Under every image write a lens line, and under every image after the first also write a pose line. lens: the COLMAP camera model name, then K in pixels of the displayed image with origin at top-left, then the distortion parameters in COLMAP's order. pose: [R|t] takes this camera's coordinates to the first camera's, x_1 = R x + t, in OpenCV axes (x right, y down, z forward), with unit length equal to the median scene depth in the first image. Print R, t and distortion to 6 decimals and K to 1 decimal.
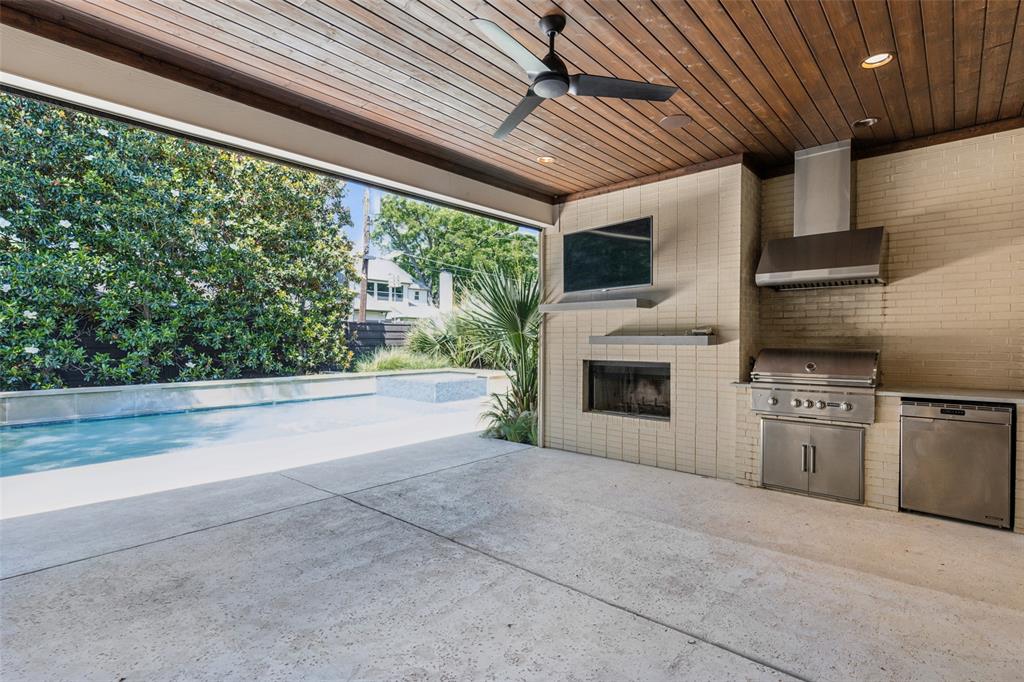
lens RADIAL K [[499.2, 0, 513.5], [0, 499.2, 348.2], [0, 0, 1]] dist [0.008474, -0.003325]
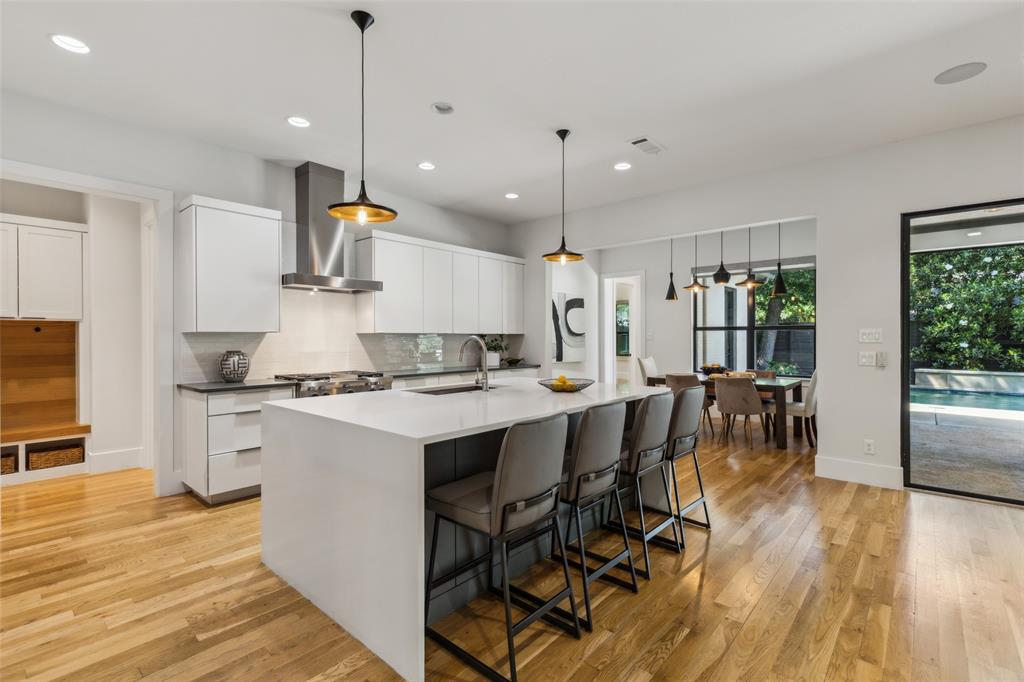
lens RADIAL K [[469.4, 0, 524.8], [0, 469.4, 334.7], [0, 0, 1]] dist [0.011323, -0.002277]
pose [[0.038767, -0.003272, -0.999243, 0.375218], [-0.014983, 0.999880, -0.003855, -0.002068], [0.999136, 0.015122, 0.038713, -0.346538]]
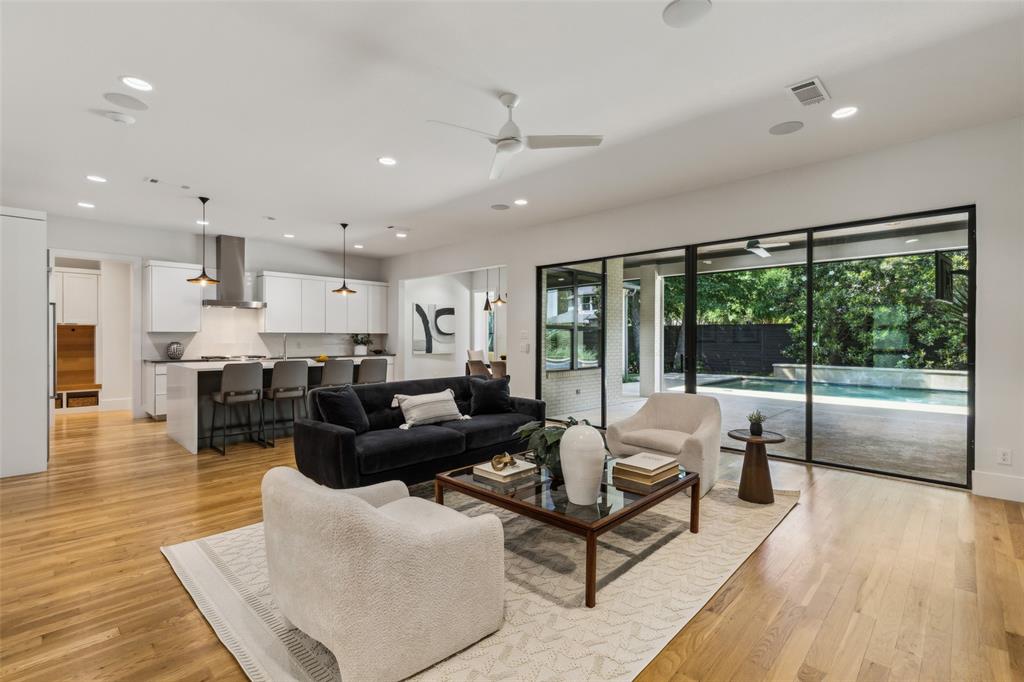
lens RADIAL K [[469.4, 0, 524.5], [0, 469.4, 333.6], [0, 0, 1]] dist [0.011323, -0.002277]
pose [[-0.008850, -0.005456, -0.999946, 0.666300], [-0.017771, 0.999828, -0.005298, -0.004863], [0.999803, 0.017724, -0.008946, -0.056339]]
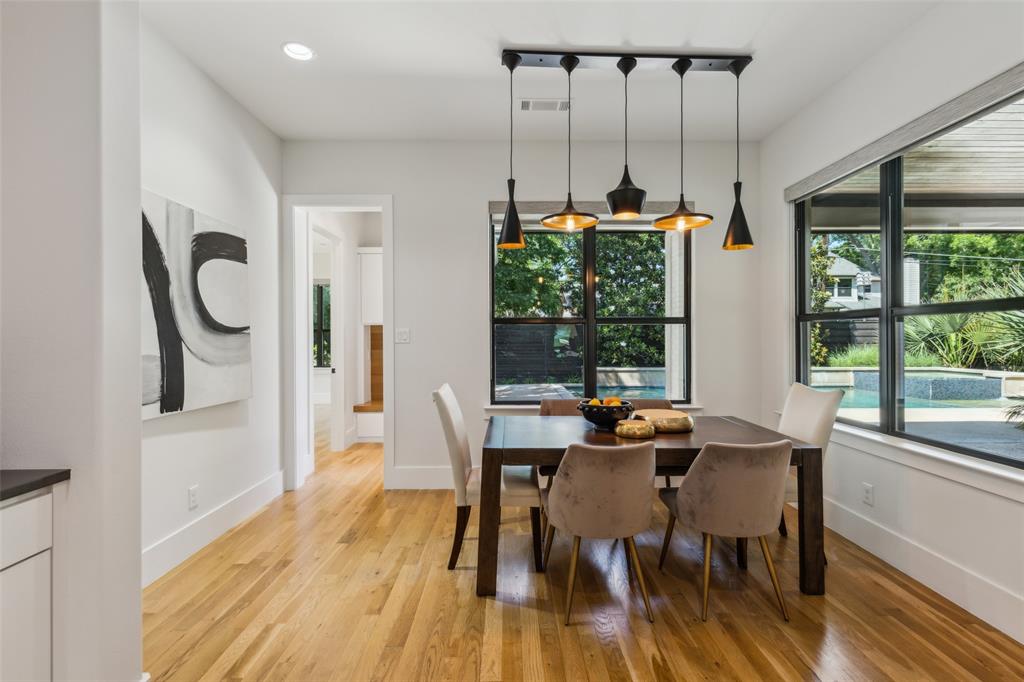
lens RADIAL K [[469.4, 0, 513.9], [0, 469.4, 339.3], [0, 0, 1]] dist [0.011323, -0.002277]
pose [[0.686033, 0.002728, -0.727565, -0.041449], [-0.009159, 0.999946, -0.004887, -0.001027], [0.727513, 0.010017, 0.686021, -0.304218]]
